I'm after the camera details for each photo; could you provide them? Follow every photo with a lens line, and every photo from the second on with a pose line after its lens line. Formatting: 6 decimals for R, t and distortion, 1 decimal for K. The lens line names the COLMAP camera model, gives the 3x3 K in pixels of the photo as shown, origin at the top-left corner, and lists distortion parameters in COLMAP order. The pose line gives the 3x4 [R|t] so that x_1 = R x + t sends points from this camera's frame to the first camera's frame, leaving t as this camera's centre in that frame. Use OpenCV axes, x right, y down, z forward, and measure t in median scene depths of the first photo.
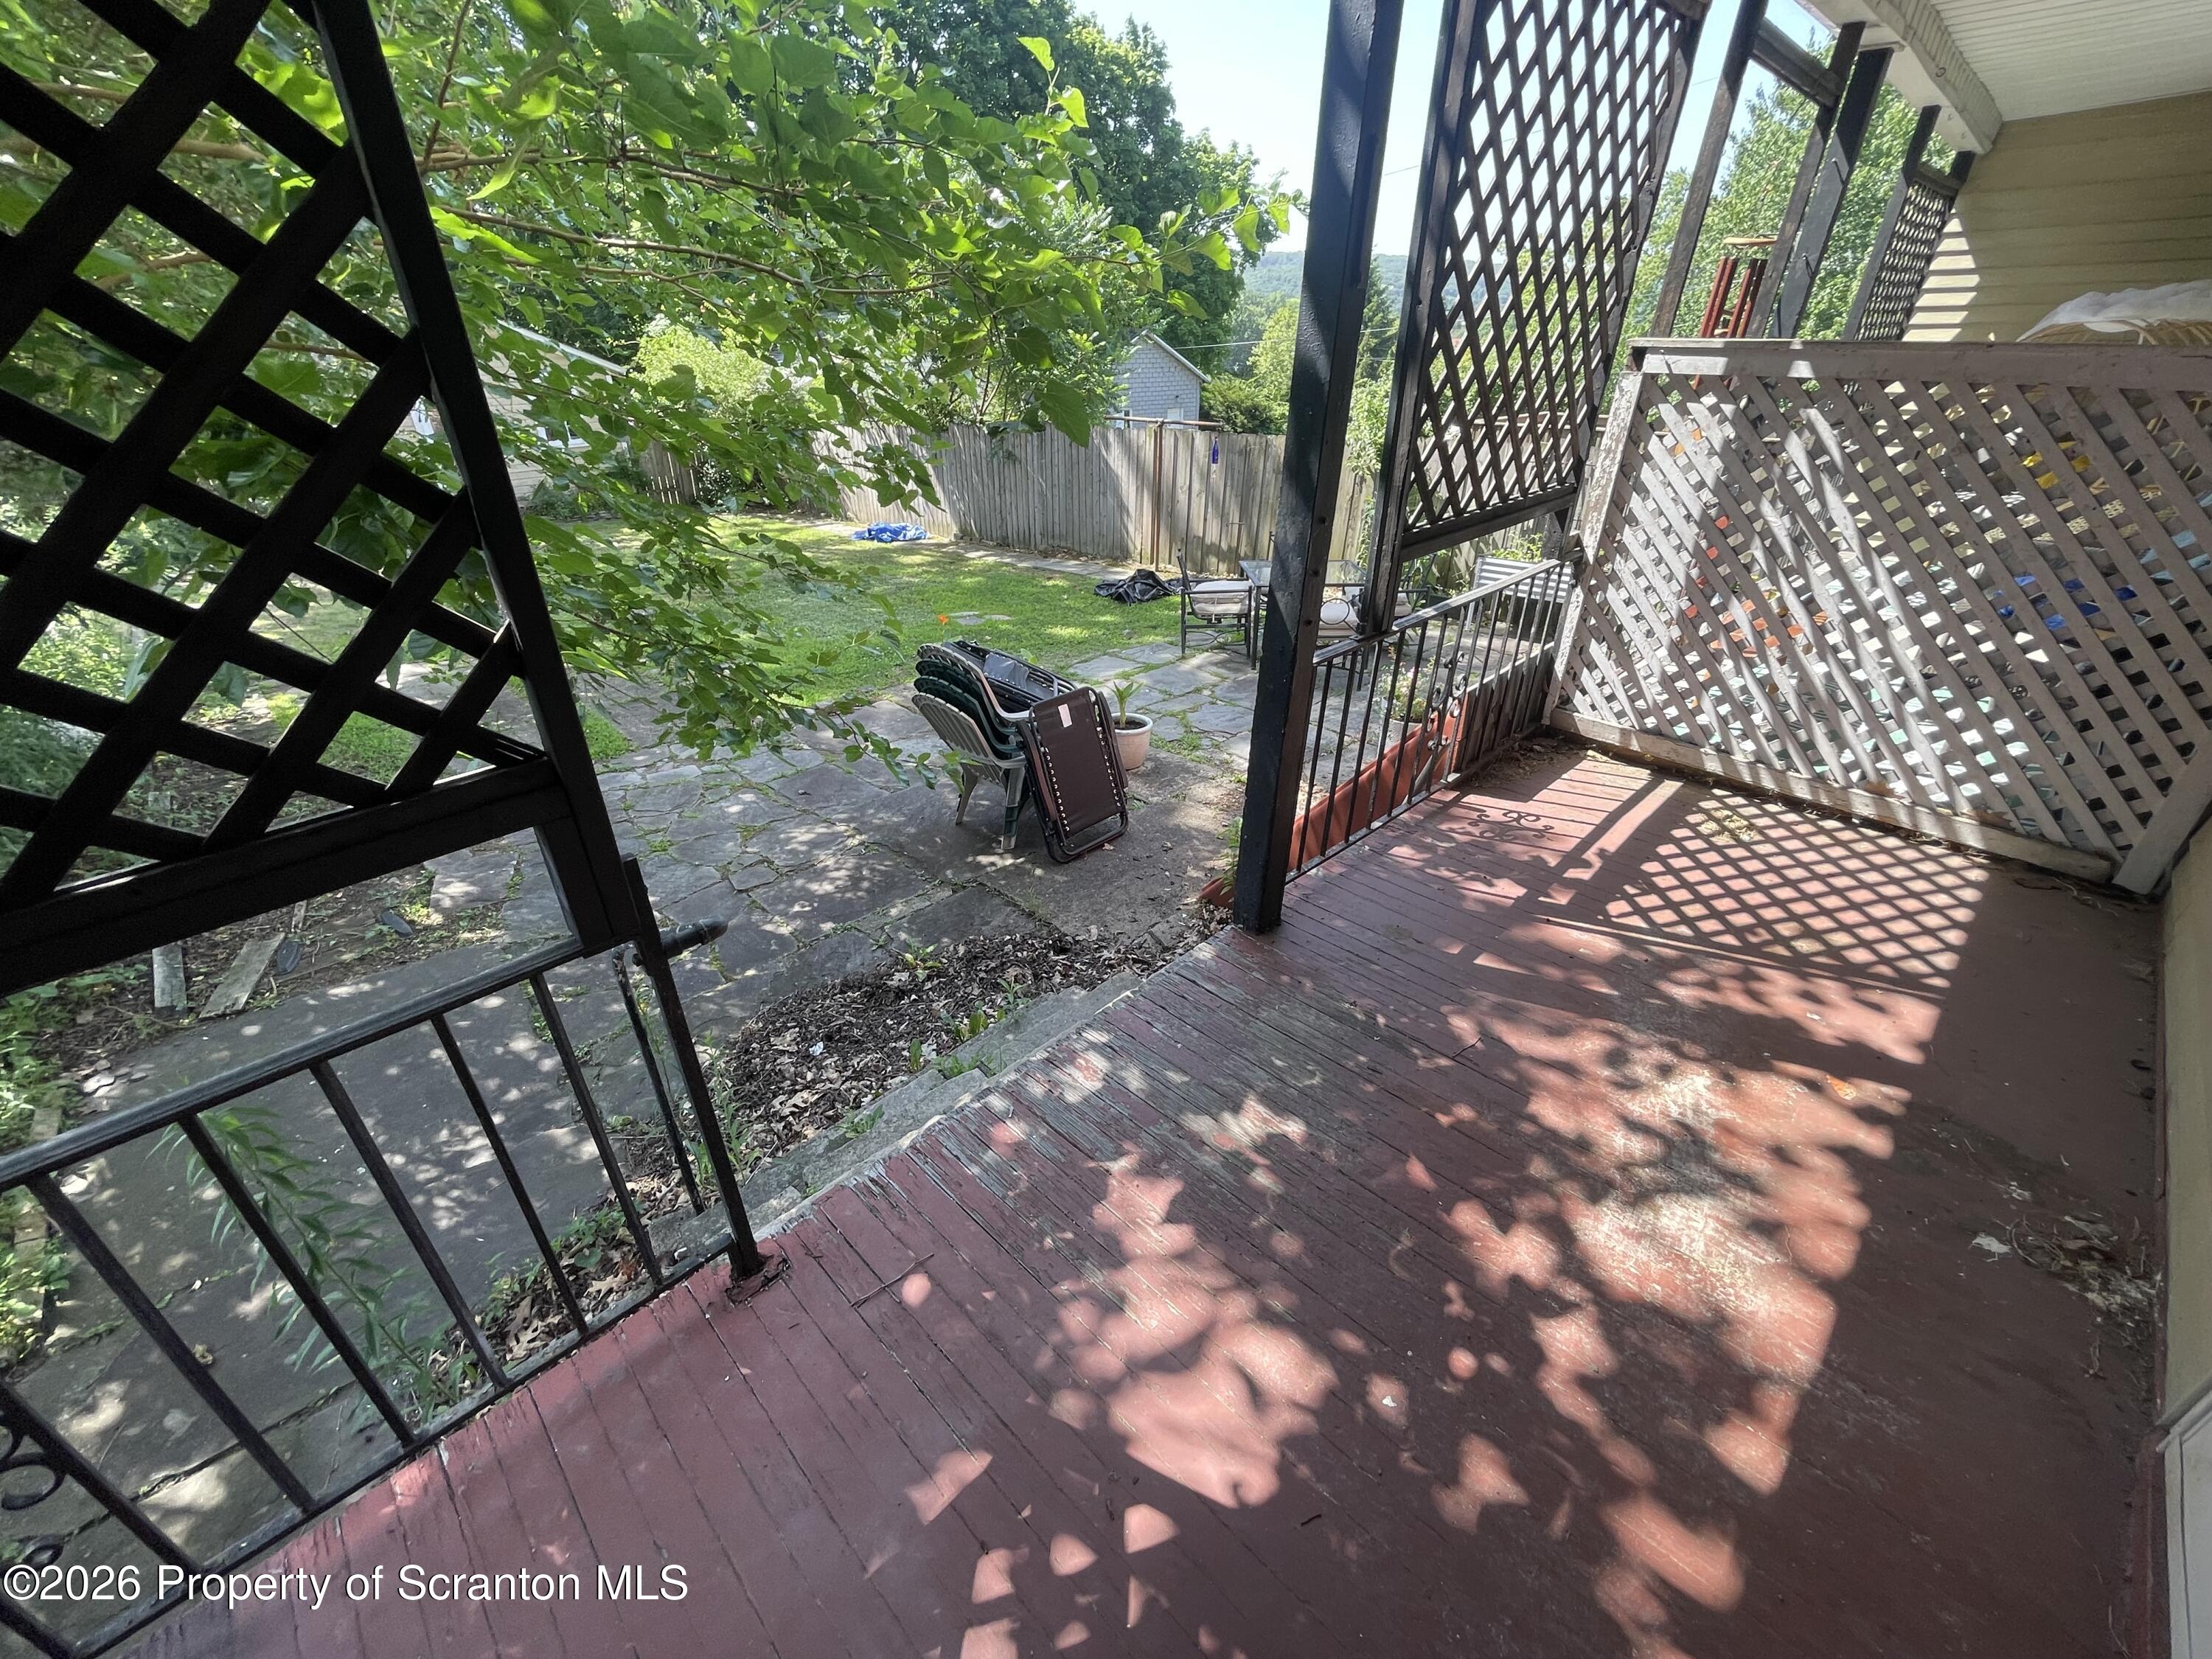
lens RADIAL K [[901.2, 0, 1086.6], [0, 901.2, 809.3], [0, 0, 1]] dist [0.000910, 0.000557]
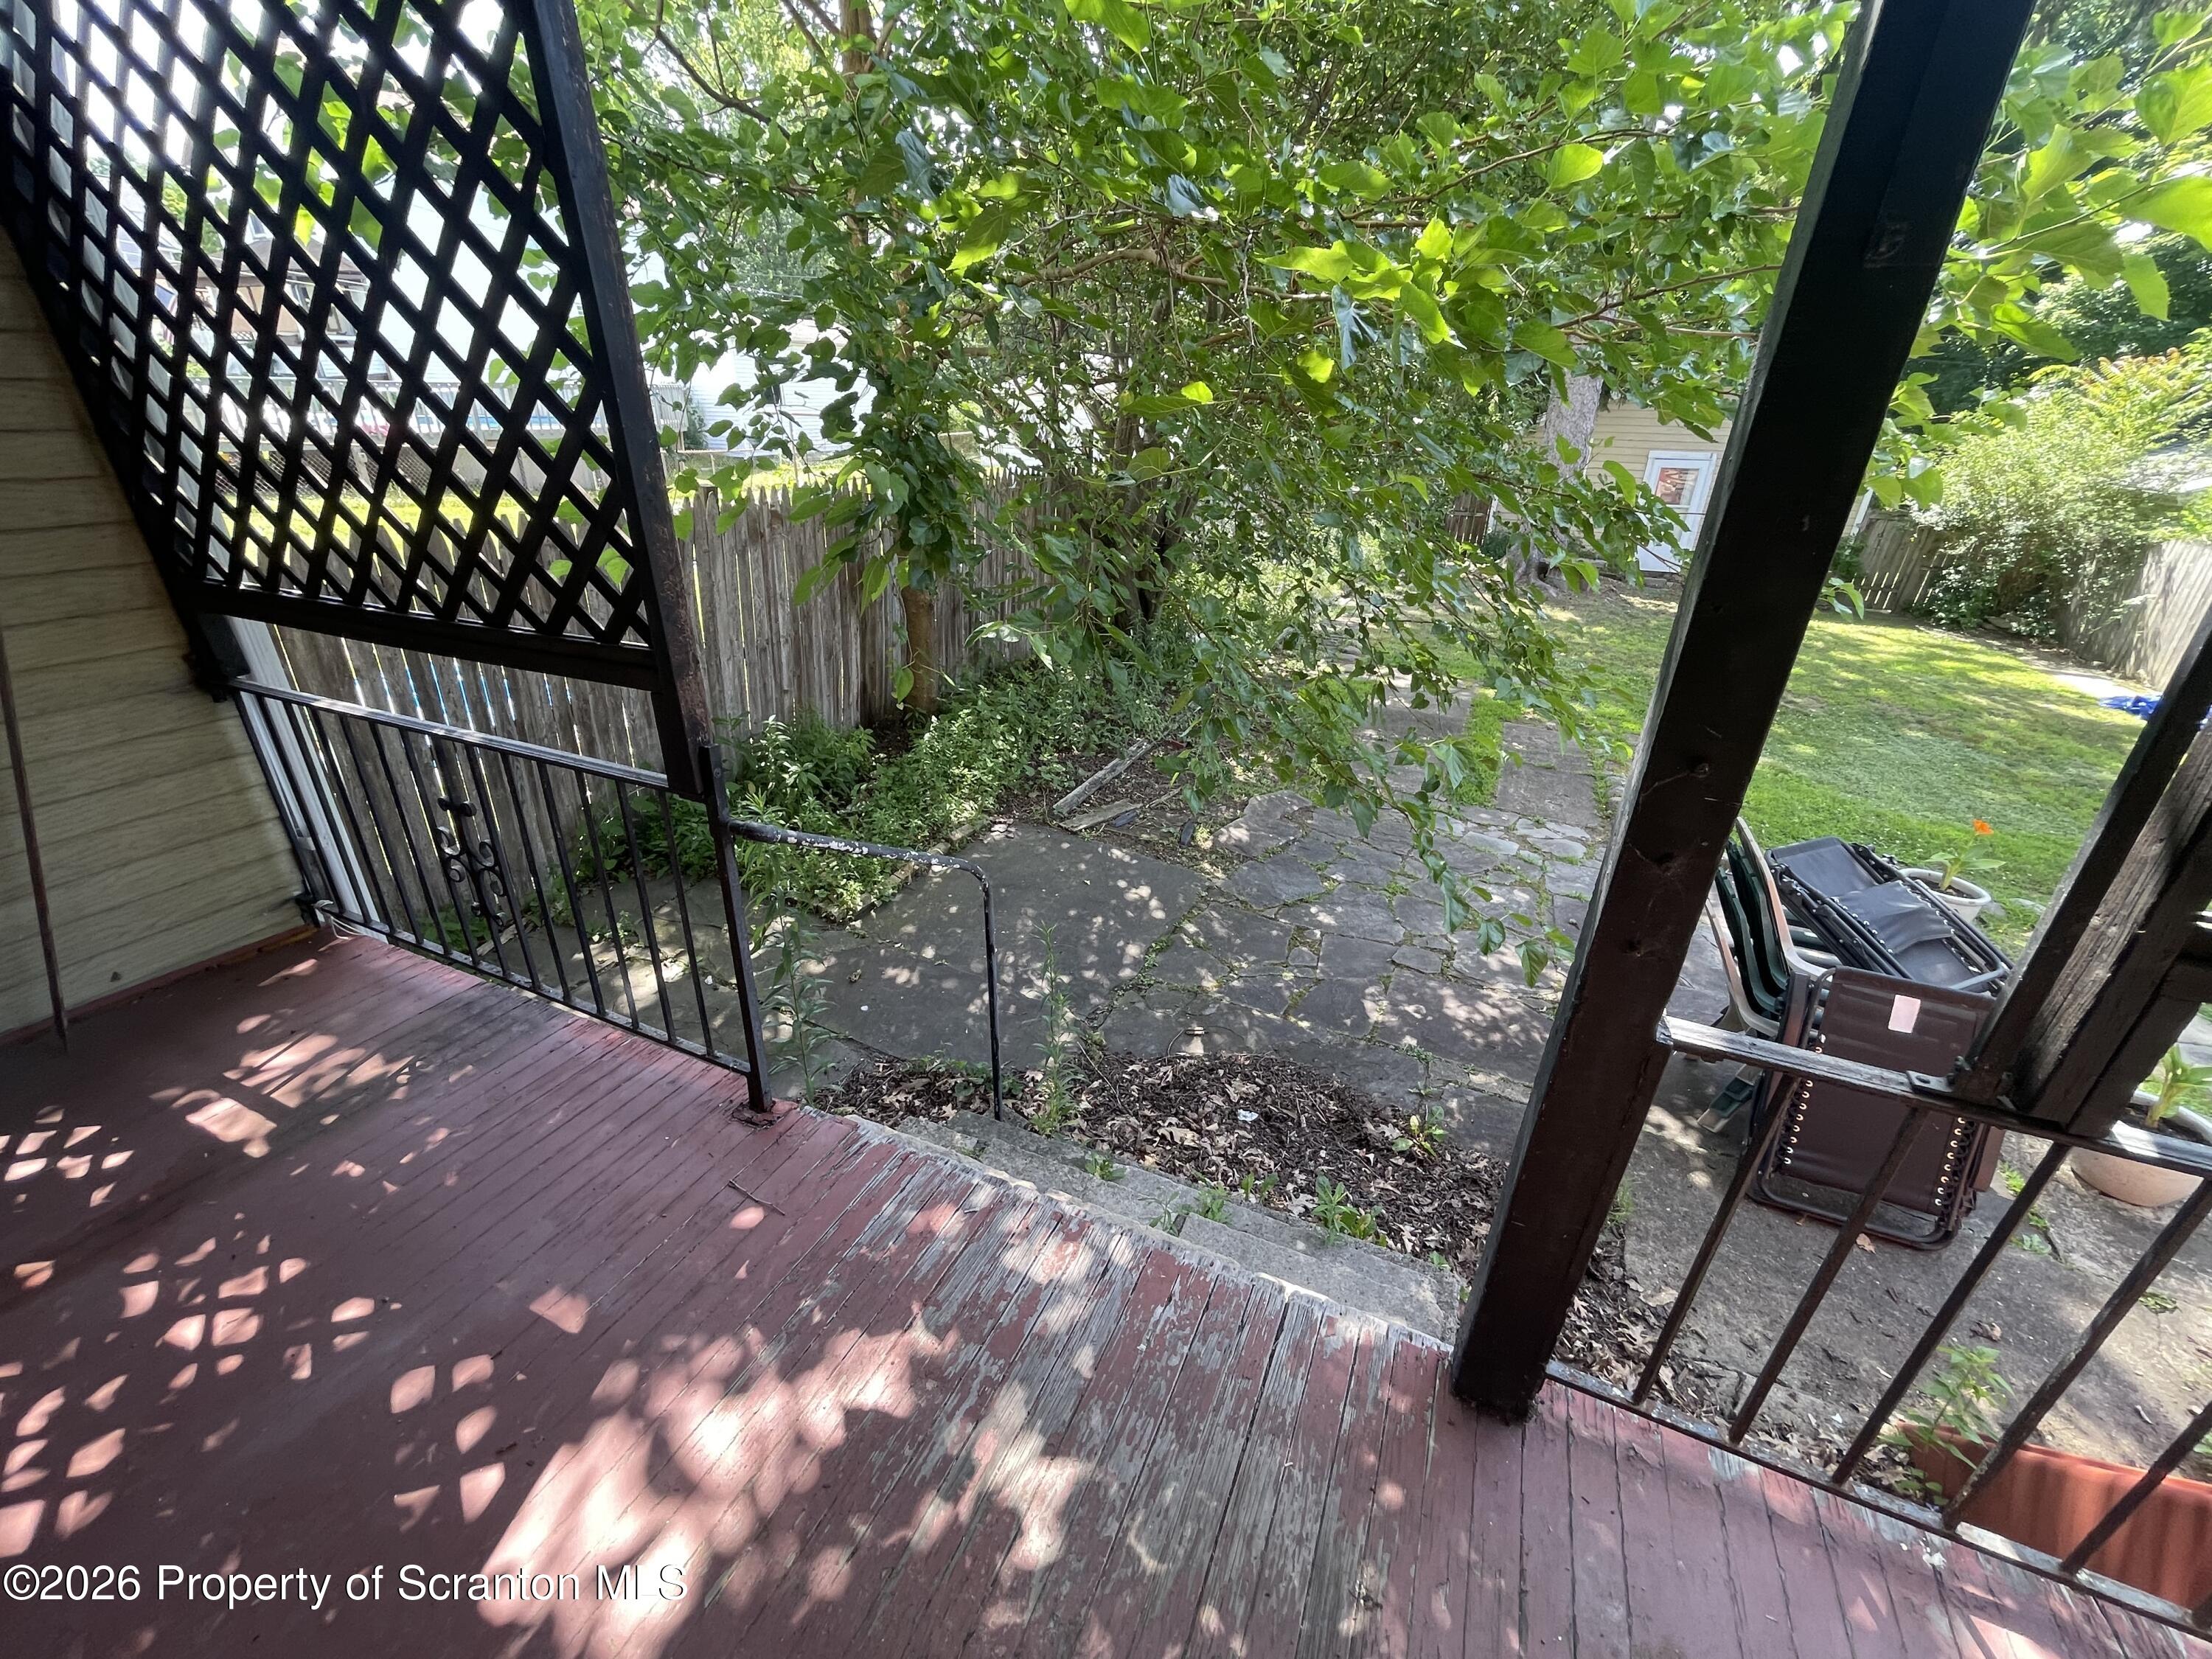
lens RADIAL K [[901.2, 0, 1092.5], [0, 901.2, 820.2], [0, 0, 1]] dist [0.000910, 0.000557]
pose [[0.374468, 0.411354, -0.831000, 0.568398], [-0.453201, 0.863063, 0.223003, -0.268116], [0.808939, 0.293103, 0.509616, 0.530682]]
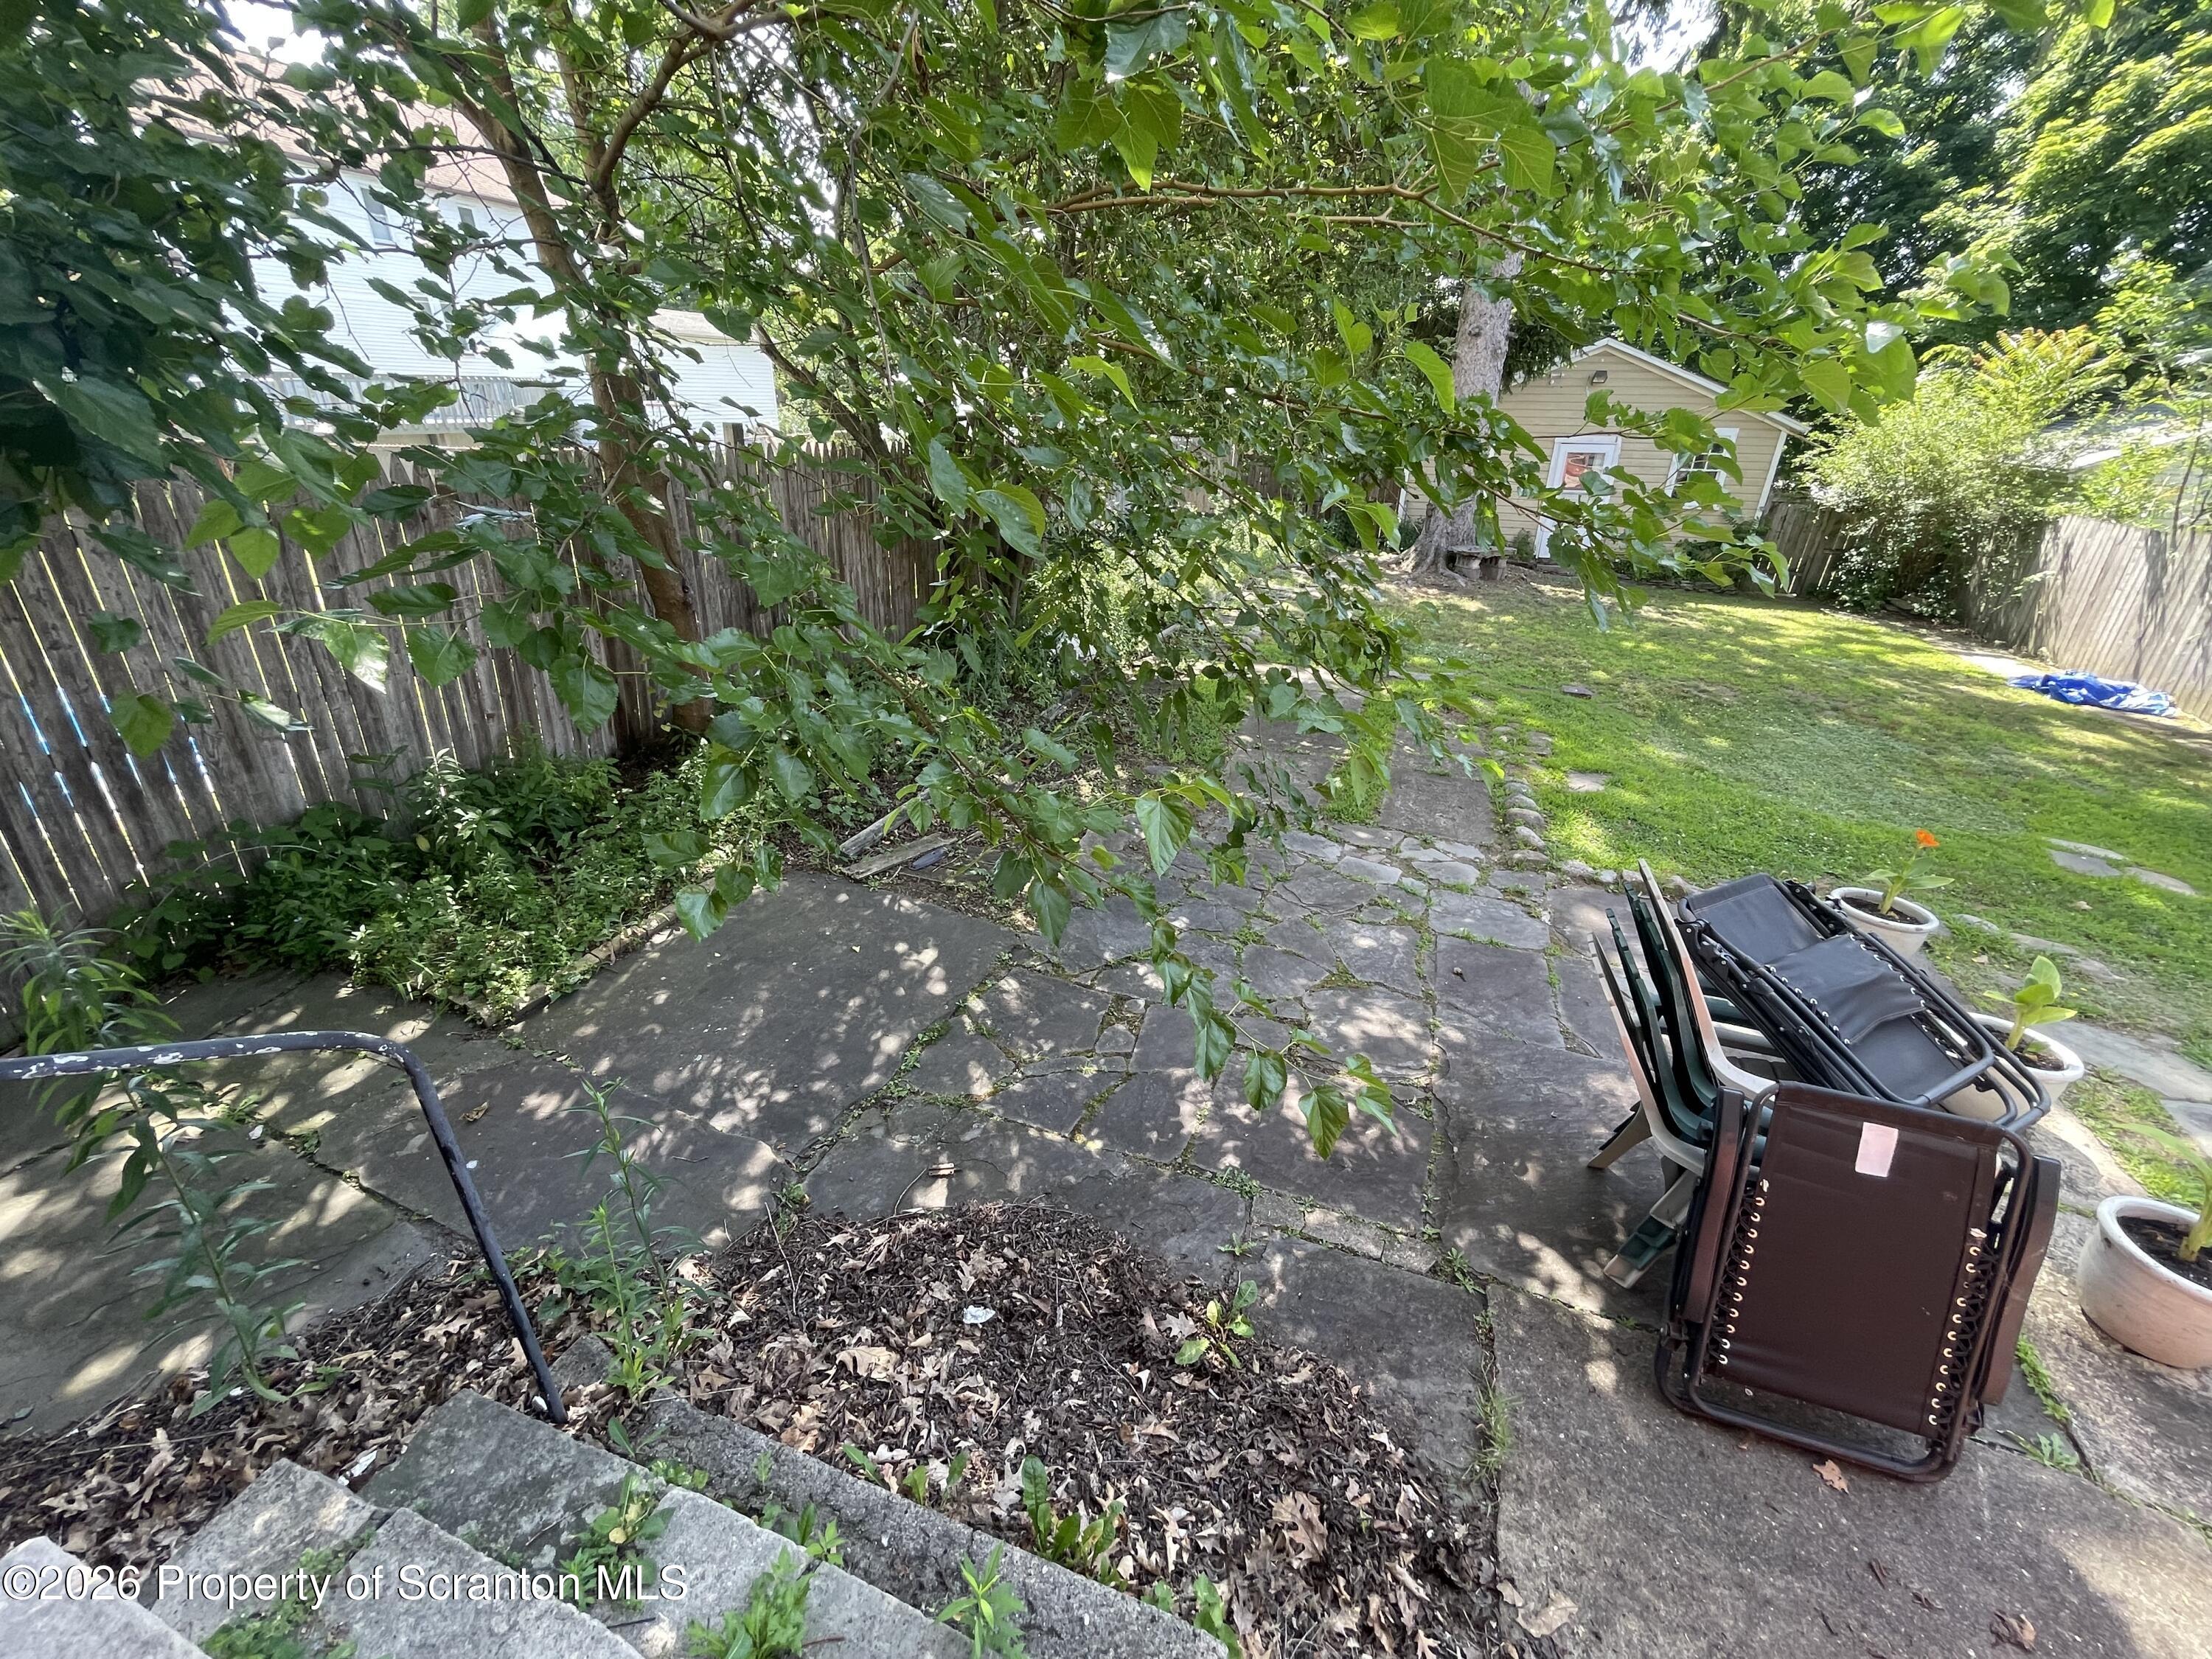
lens RADIAL K [[901.2, 0, 1082.6], [0, 901.2, 824.6], [0, 0, 1]] dist [0.000910, 0.000557]
pose [[0.432598, 0.399109, -0.808438, 0.244526], [-0.434665, 0.877917, 0.200819, -0.413017], [0.789890, 0.264526, 0.553263, 1.099189]]
